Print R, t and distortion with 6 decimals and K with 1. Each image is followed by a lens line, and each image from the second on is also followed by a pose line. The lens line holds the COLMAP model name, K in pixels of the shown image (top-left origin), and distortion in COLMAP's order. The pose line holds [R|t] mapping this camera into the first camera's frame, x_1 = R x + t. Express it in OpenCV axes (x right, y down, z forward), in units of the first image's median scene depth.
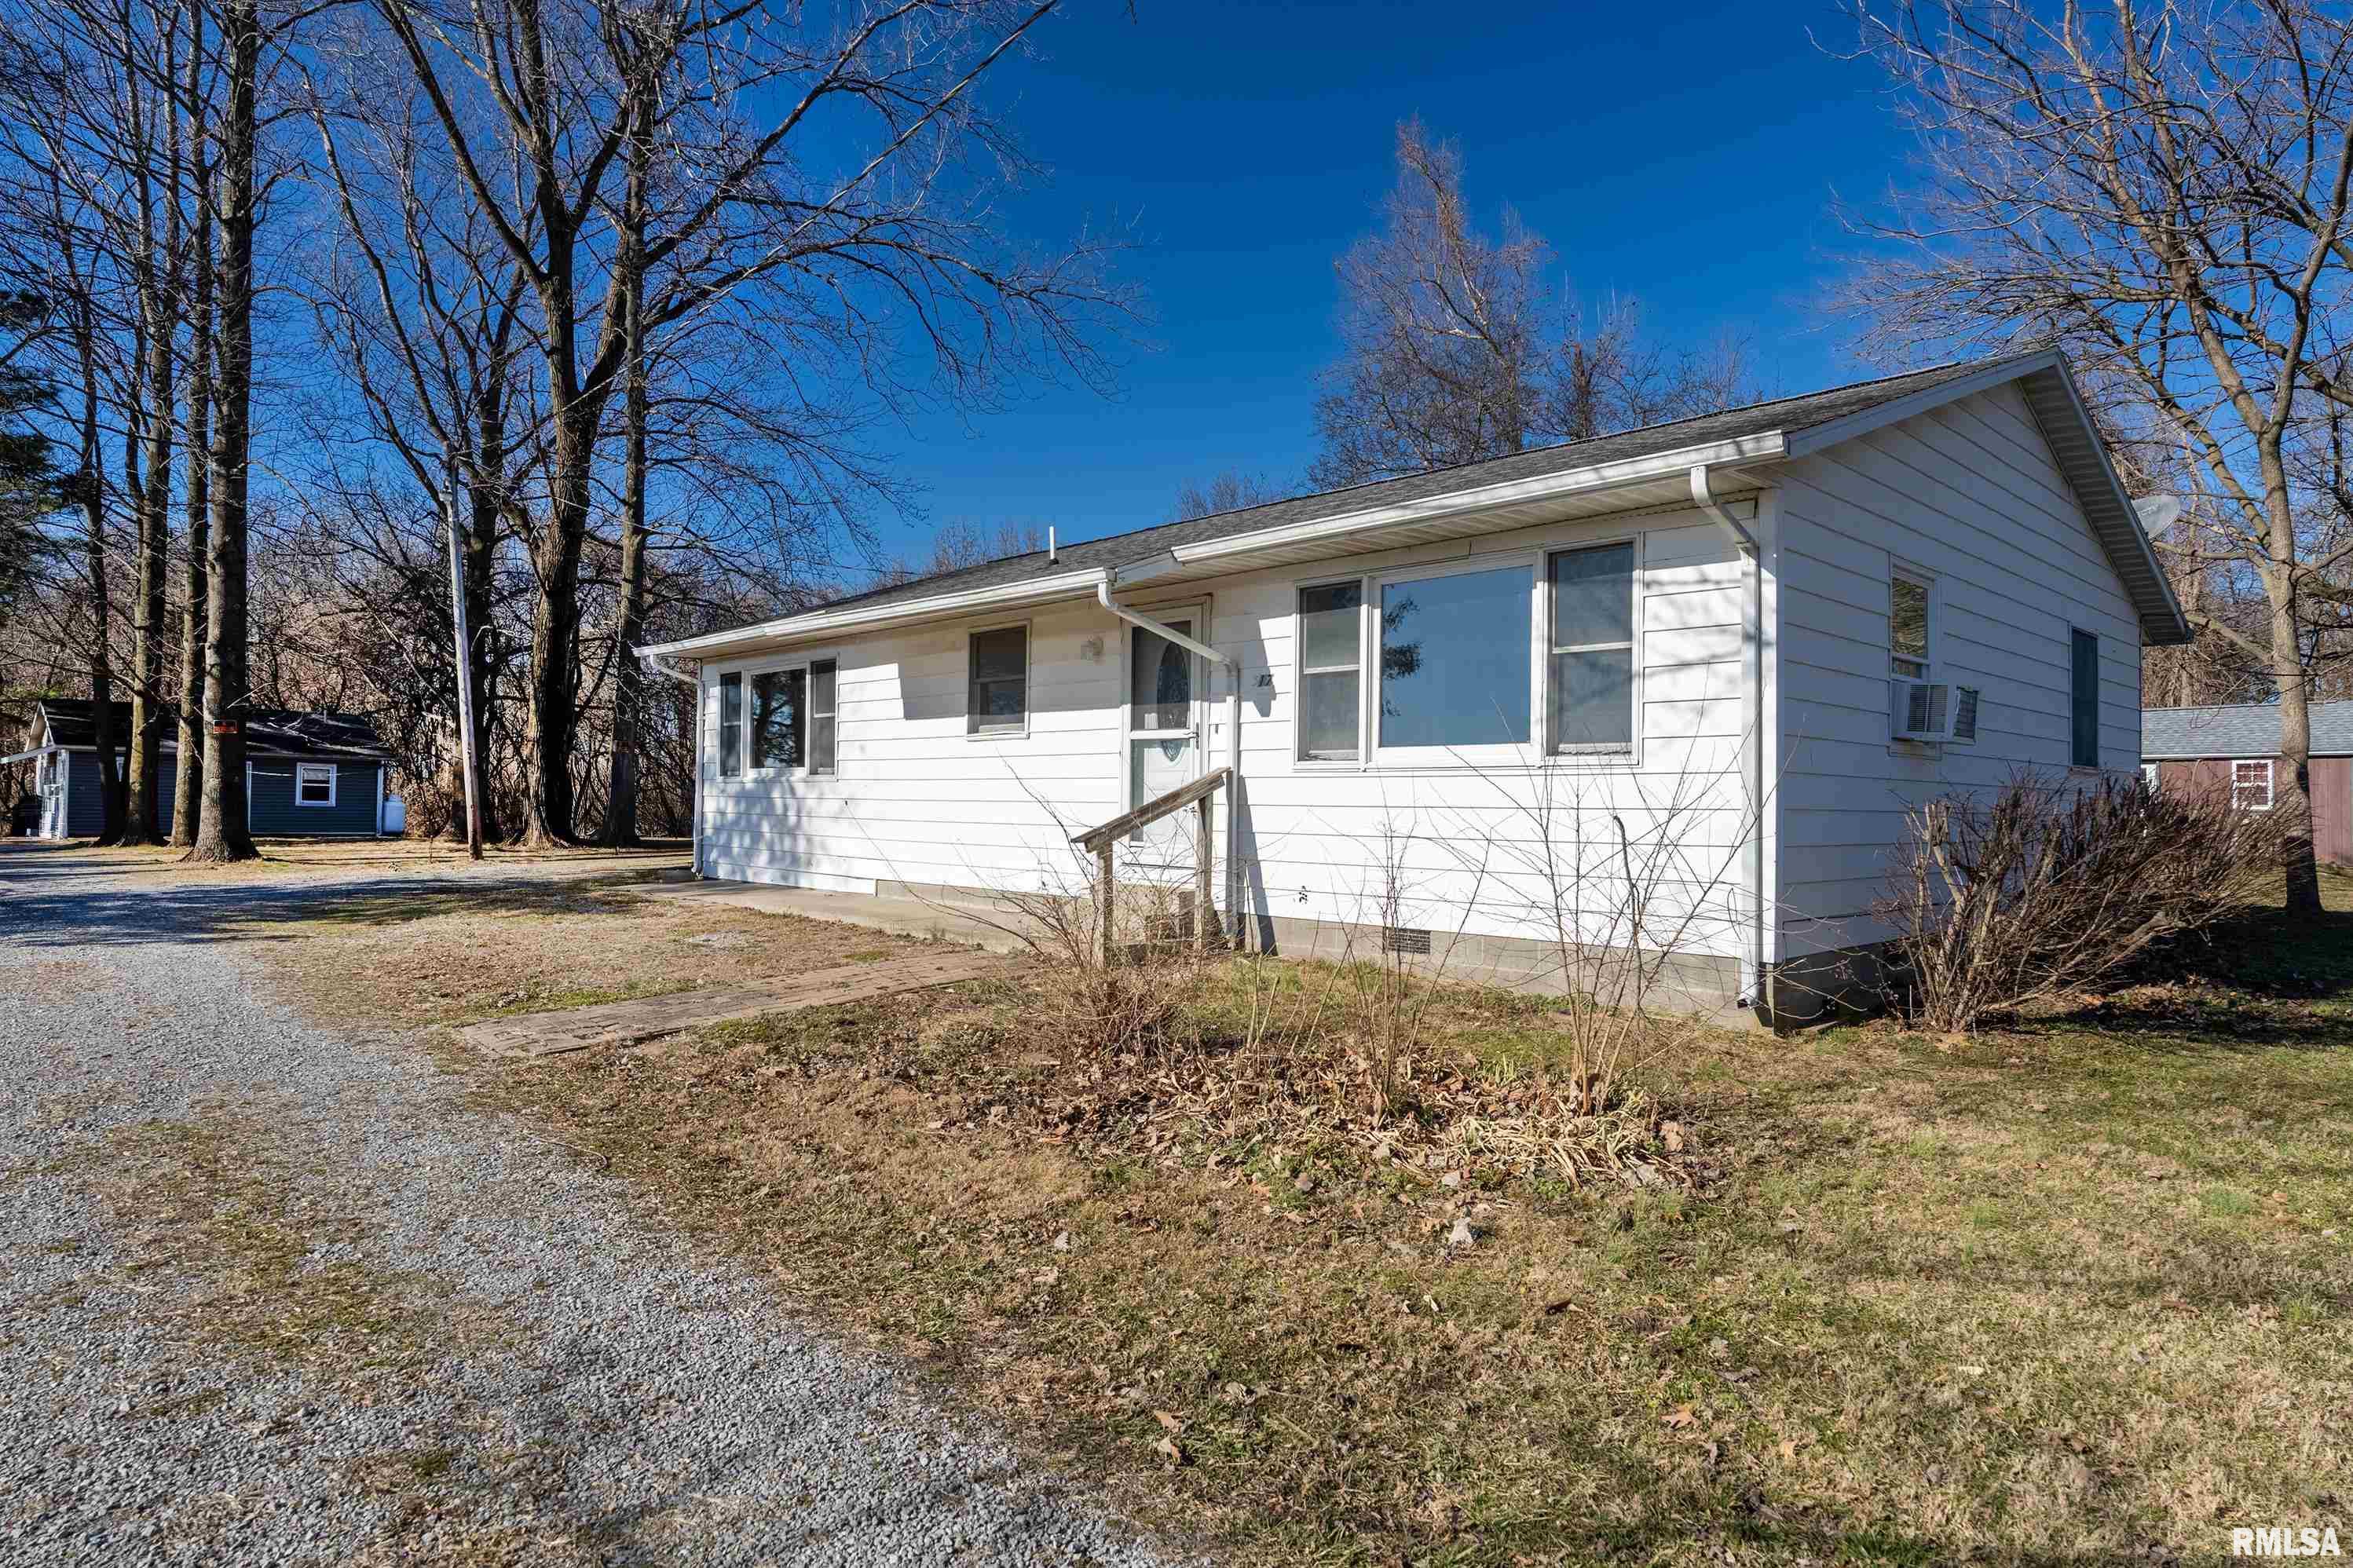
lens RADIAL K [[1408.4, 0, 1176.5], [0, 1408.4, 784.0], [0, 0, 1]] dist [-0.003779, -0.000971]
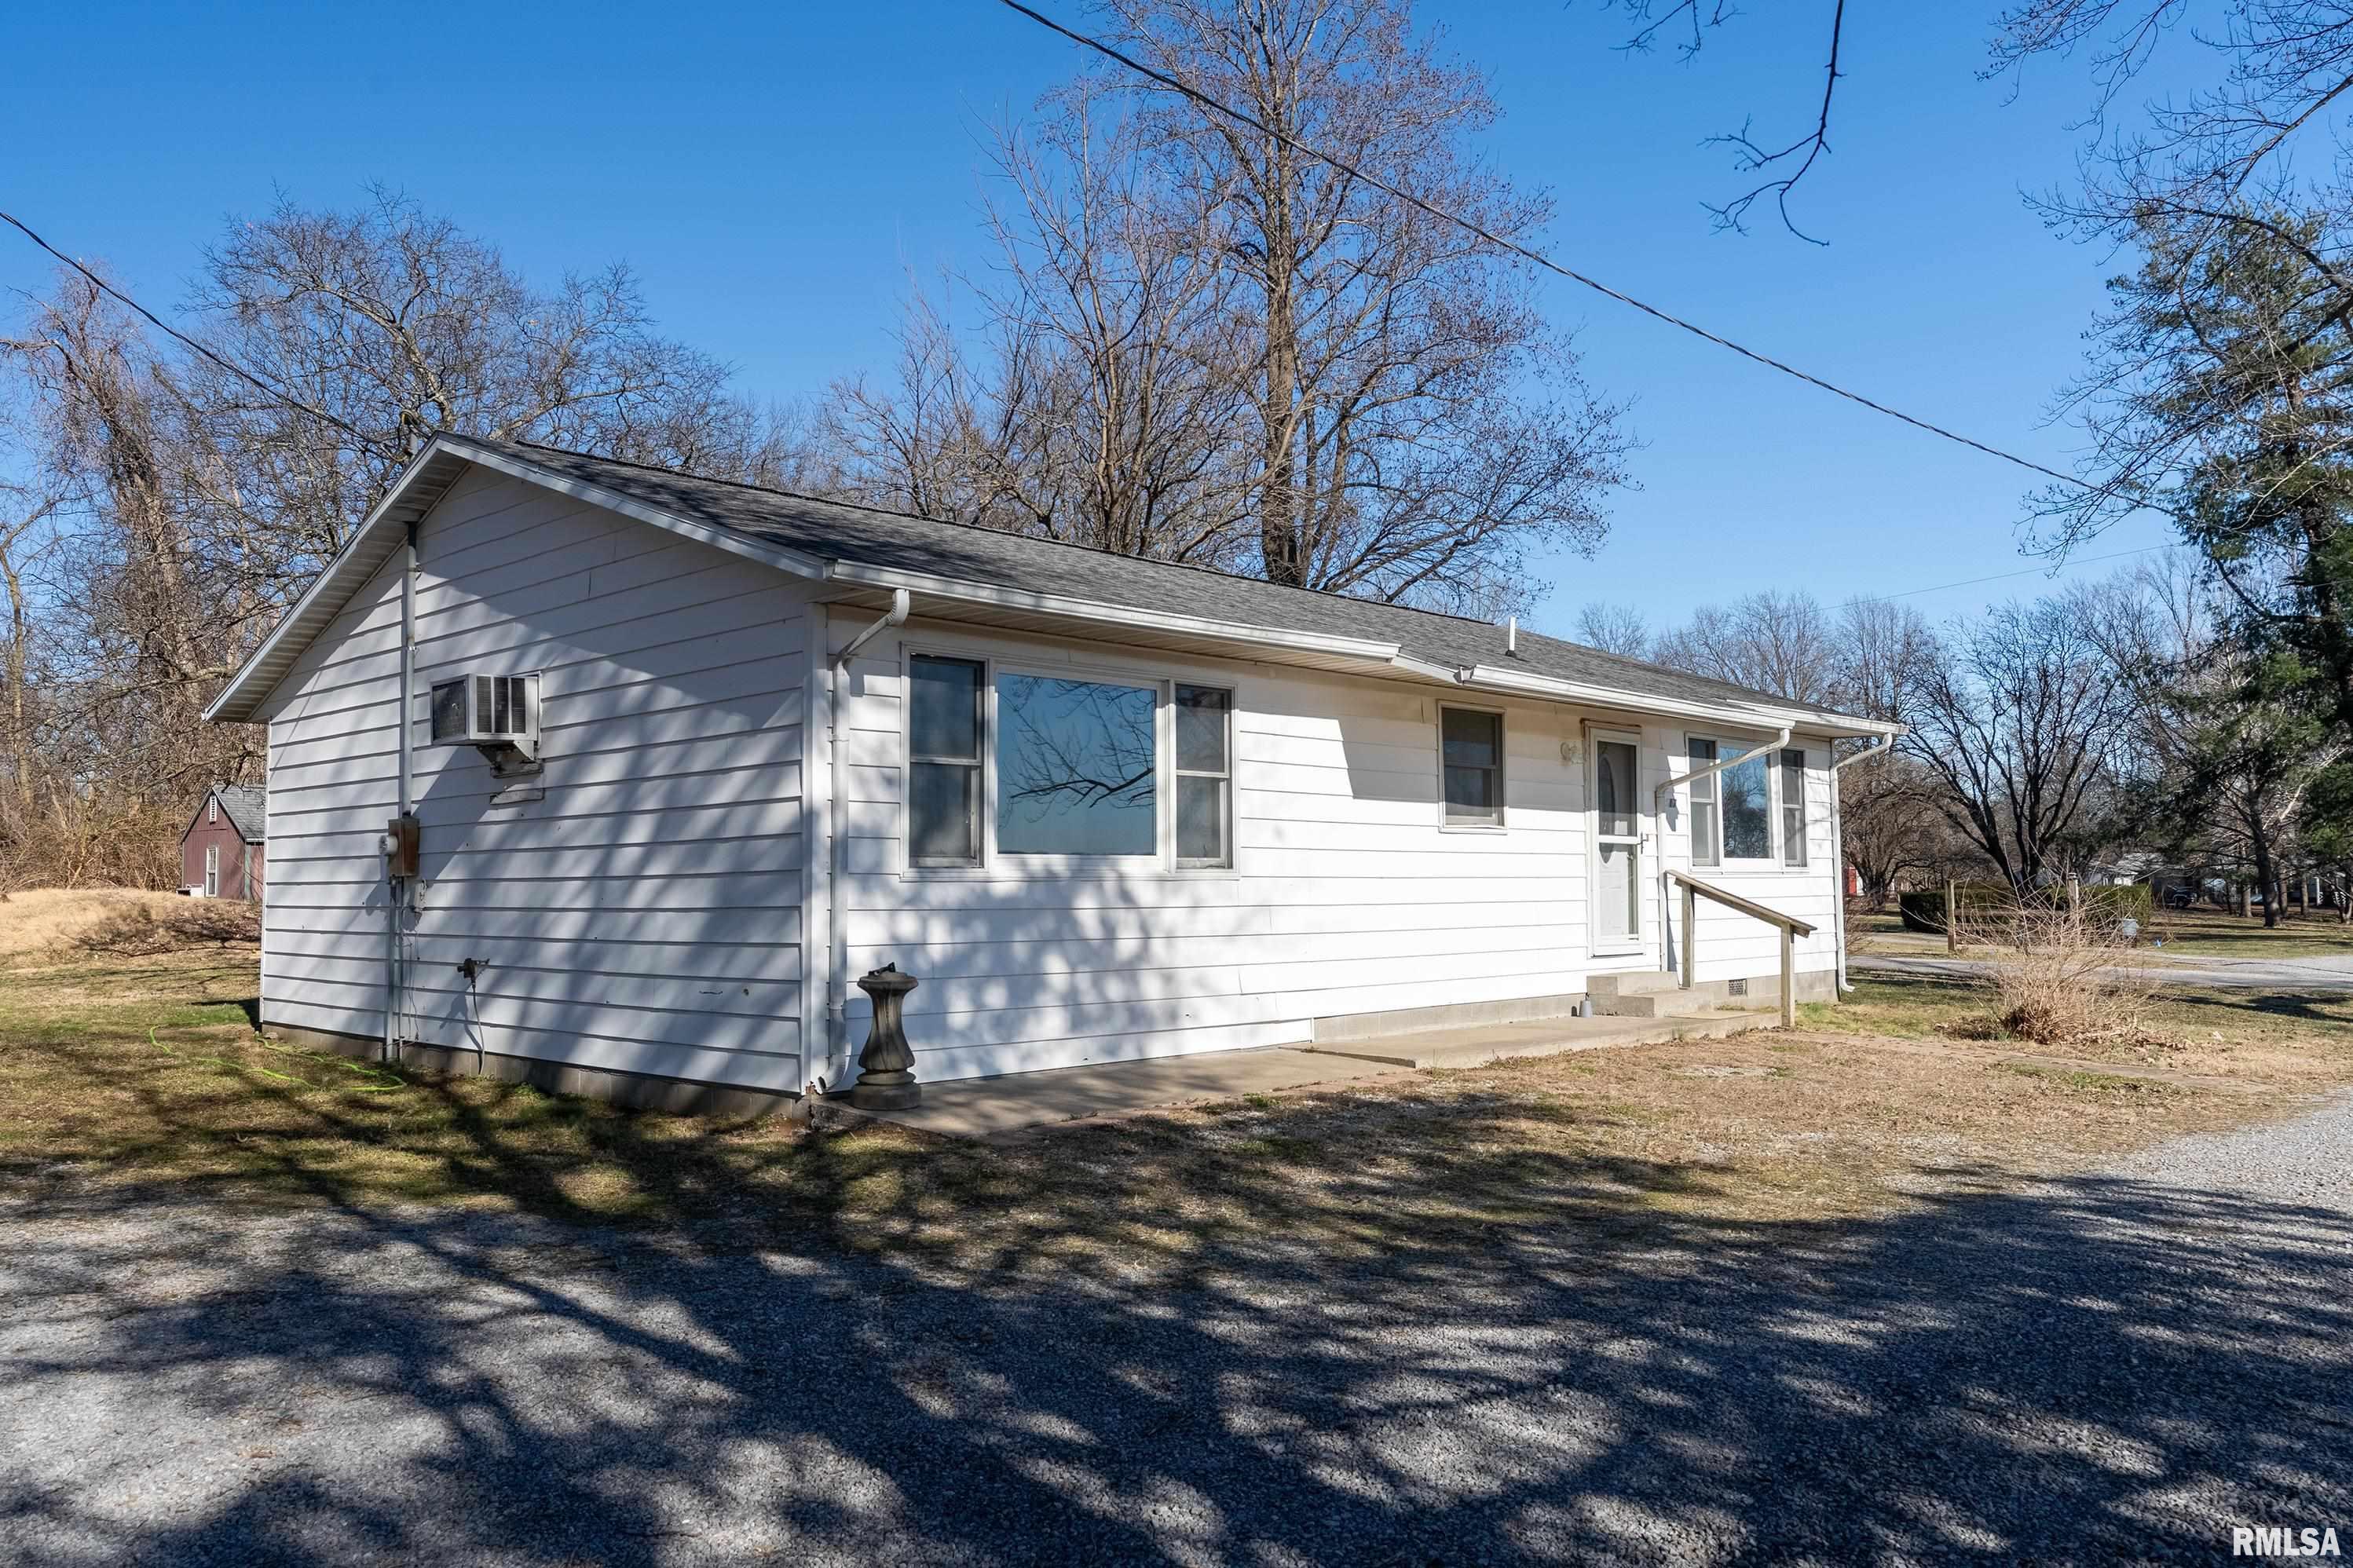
lens RADIAL K [[1672.6, 0, 1176.5], [0, 1672.6, 784.0], [0, 0, 1]] dist [-0.002907, -0.000185]
pose [[-0.059676, 0.073992, 0.995472, -1.015768], [0.016709, 0.997183, -0.073117, 0.010045], [-0.998078, 0.012270, -0.060744, 1.083453]]
